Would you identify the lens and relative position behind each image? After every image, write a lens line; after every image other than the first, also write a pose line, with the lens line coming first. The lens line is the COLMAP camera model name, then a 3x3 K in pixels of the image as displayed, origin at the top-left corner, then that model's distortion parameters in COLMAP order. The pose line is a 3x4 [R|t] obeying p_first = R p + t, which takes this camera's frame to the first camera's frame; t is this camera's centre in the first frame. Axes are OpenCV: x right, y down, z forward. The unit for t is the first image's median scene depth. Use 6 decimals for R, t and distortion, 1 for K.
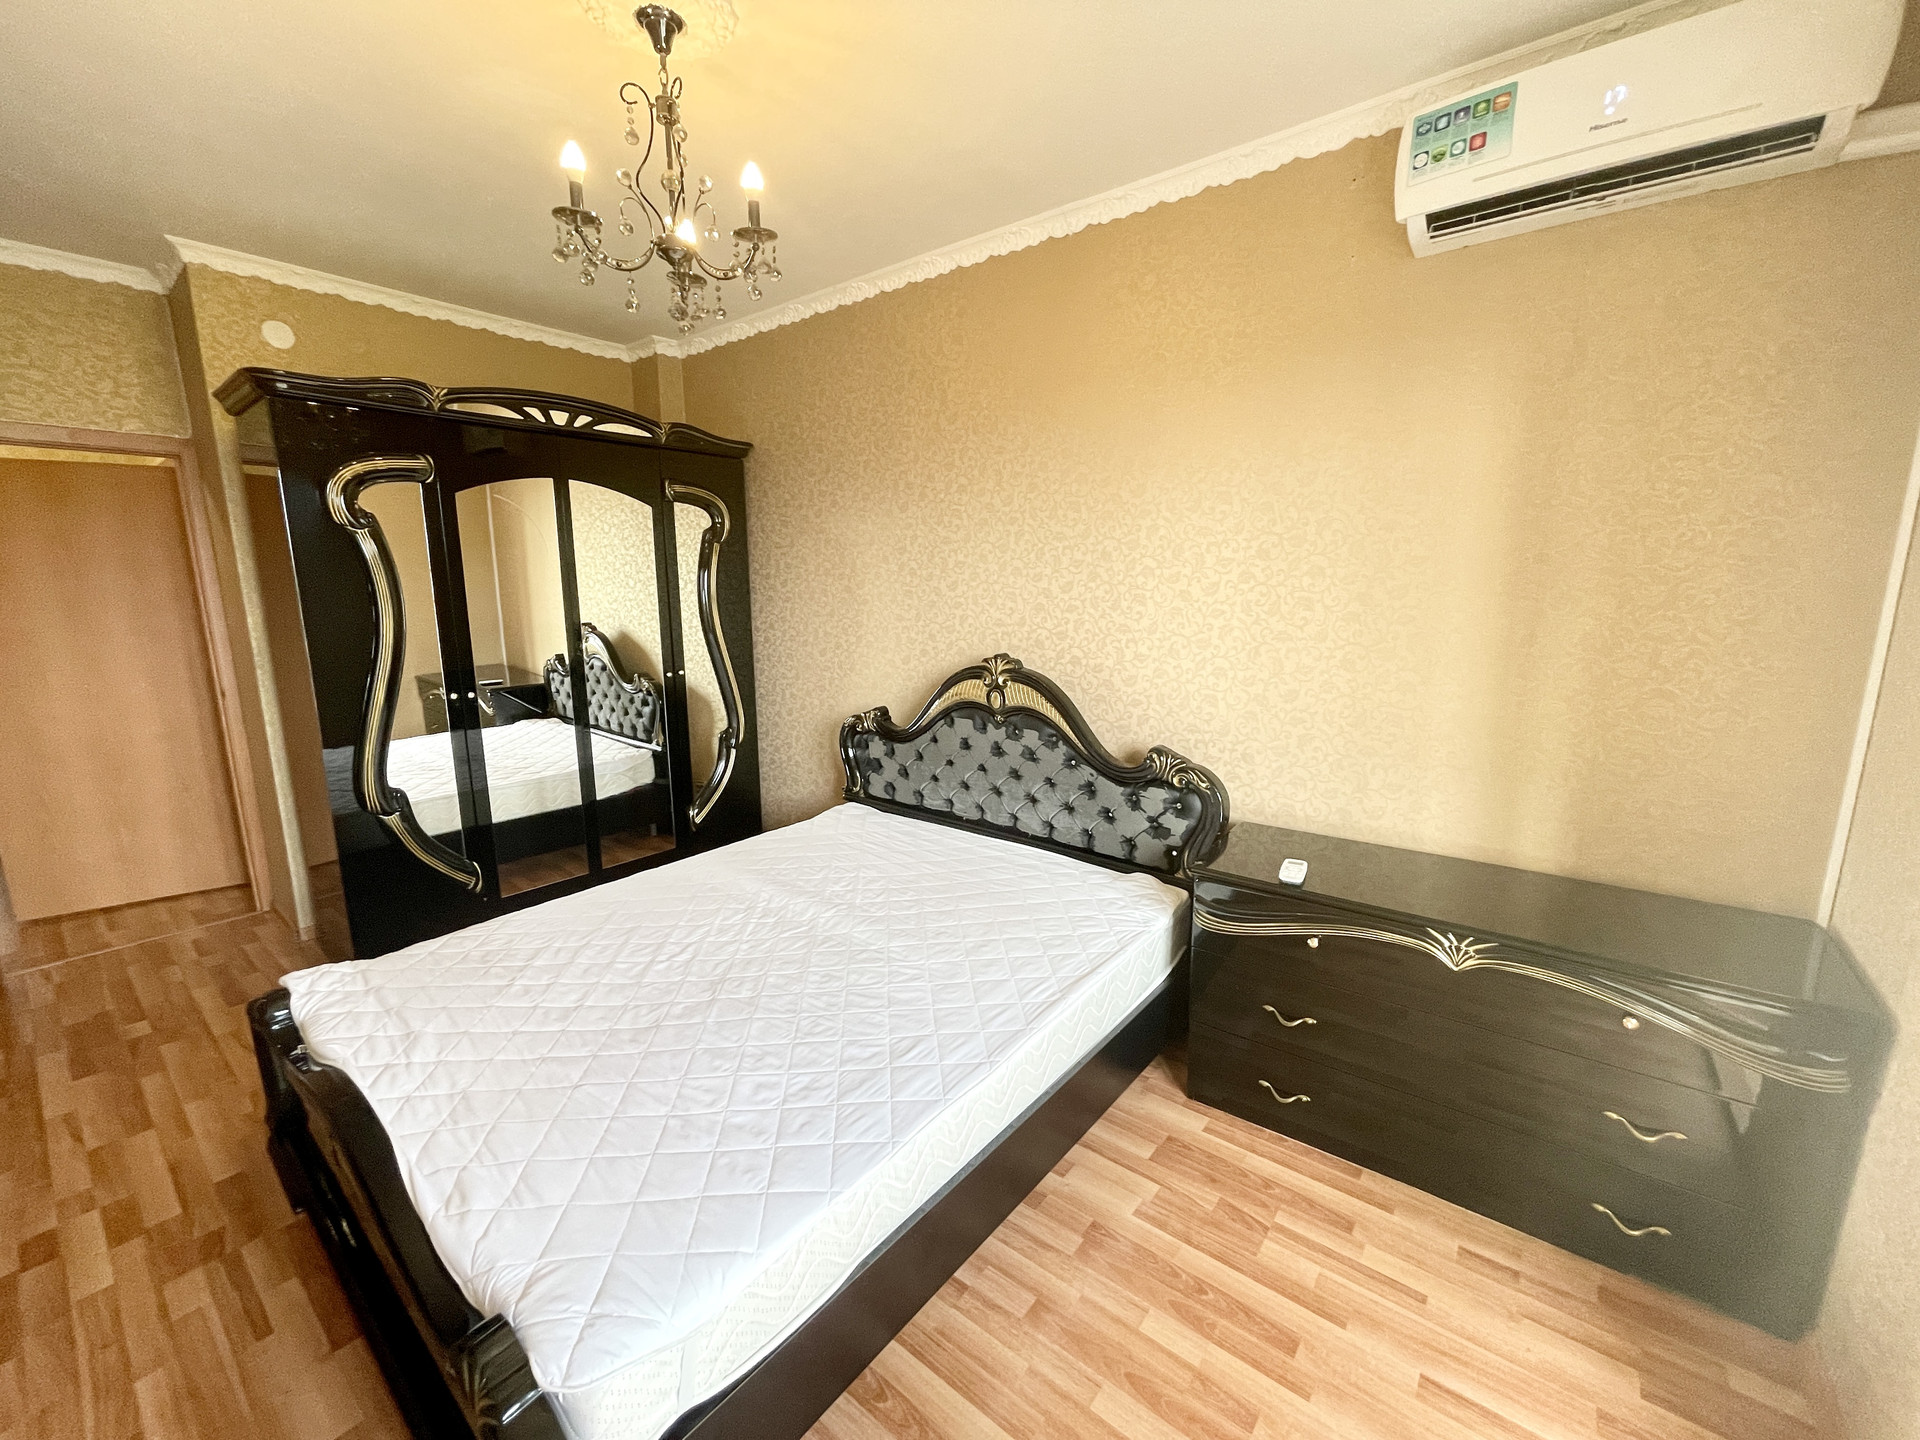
lens RADIAL K [[772.6, 0, 952.9], [0, 772.6, 721.2], [0, 0, 1]] dist [-0.000480, 0.004639]
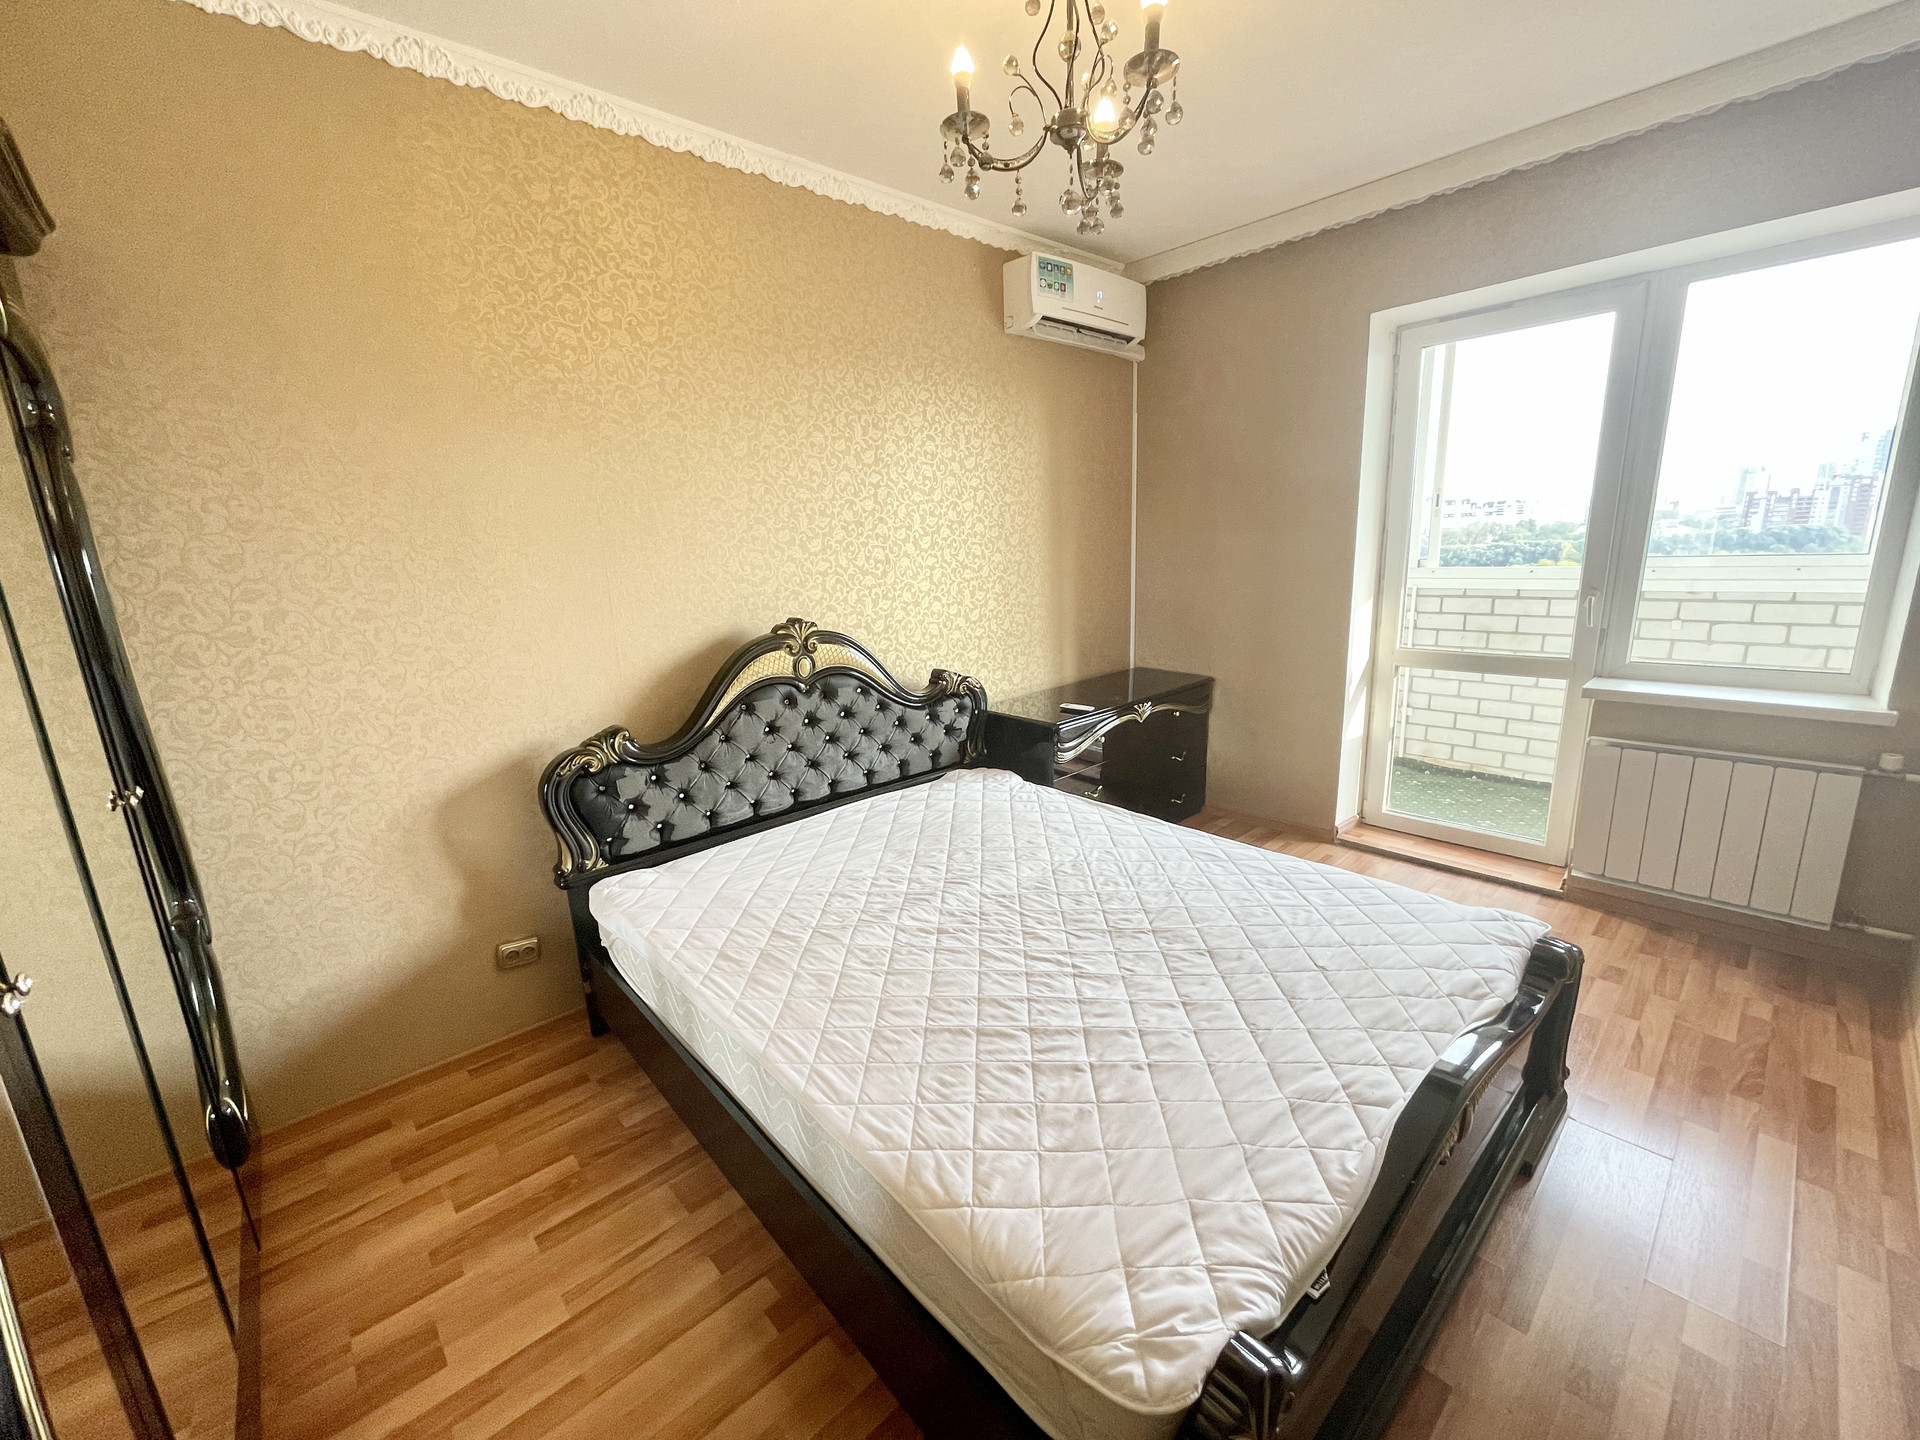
lens RADIAL K [[772.6, 0, 952.9], [0, 772.6, 721.2], [0, 0, 1]] dist [-0.000480, 0.004639]
pose [[0.155550, -0.222720, 0.962393, -0.854030], [0.223820, 0.956860, 0.185264, -0.100698], [-0.962138, 0.186585, 0.198689, 0.677826]]
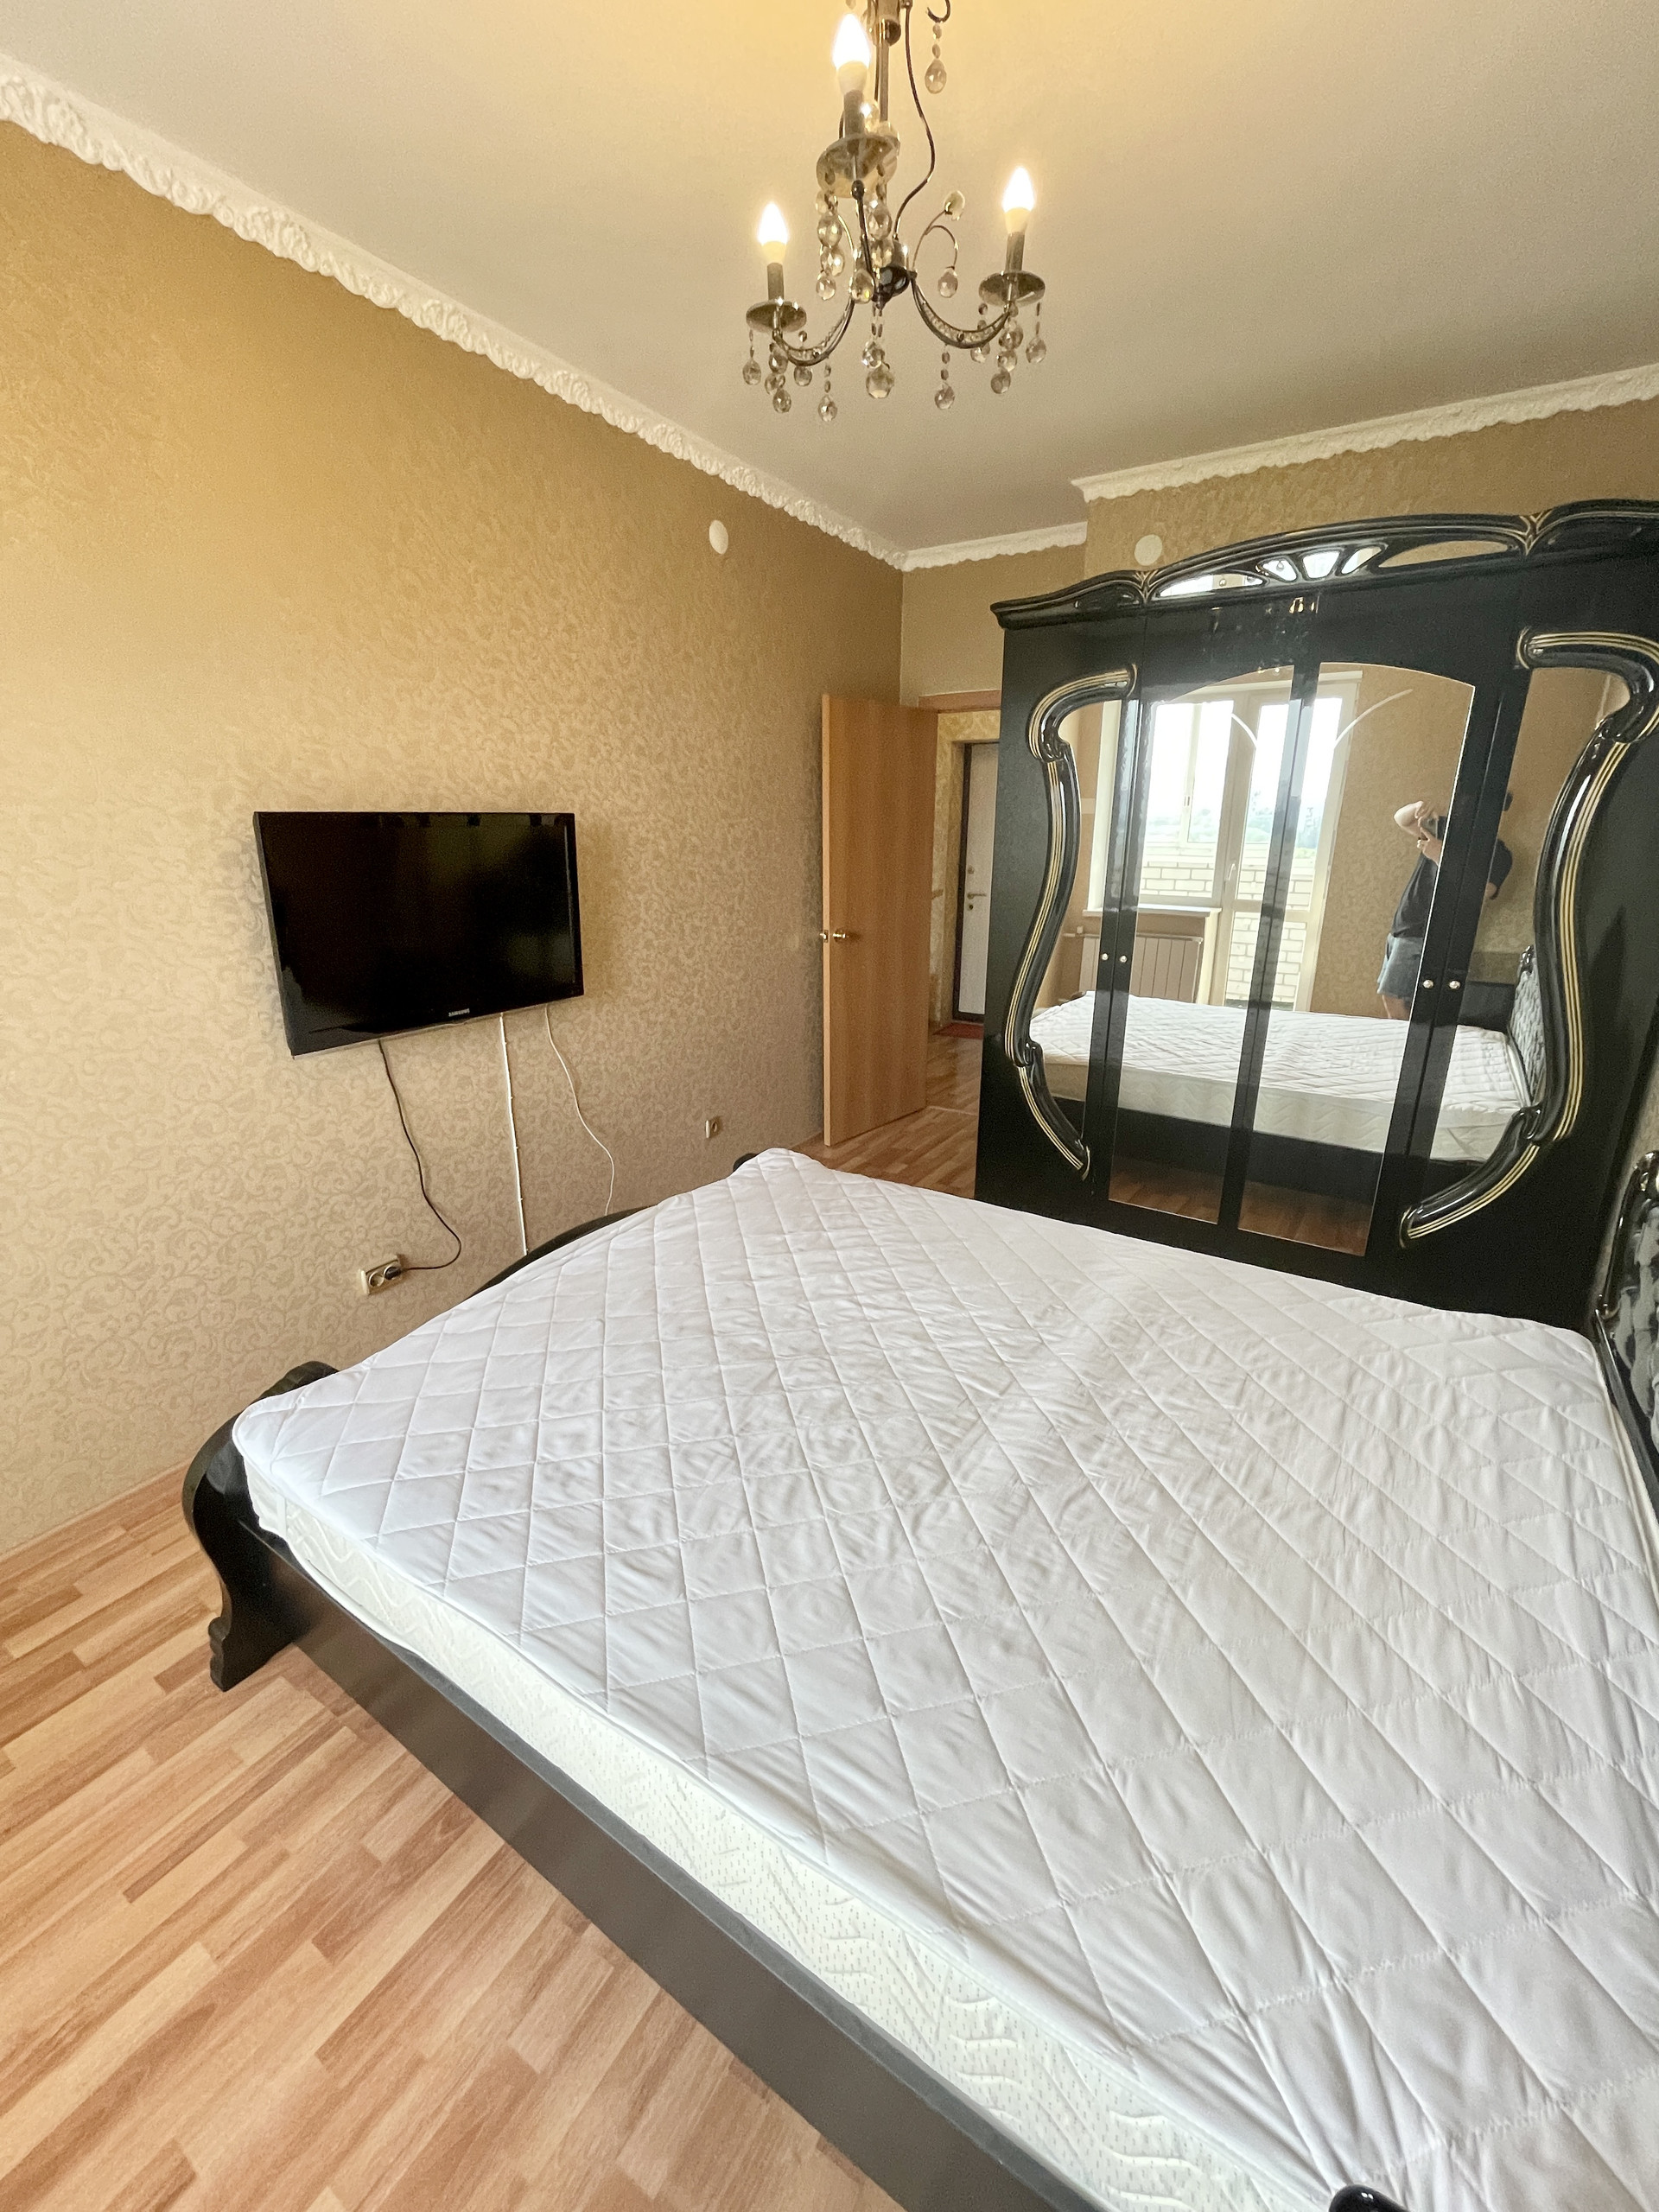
lens RADIAL K [[890.1, 0, 830.6], [0, 890.1, 1098.5], [0, 0, 1]] dist [-0.000480, 0.004639]
pose [[0.113636, 0.296927, -0.948115, 0.328378], [-0.184198, 0.944048, 0.273576, -0.104234], [0.976298, 0.143553, 0.161971, 0.589472]]
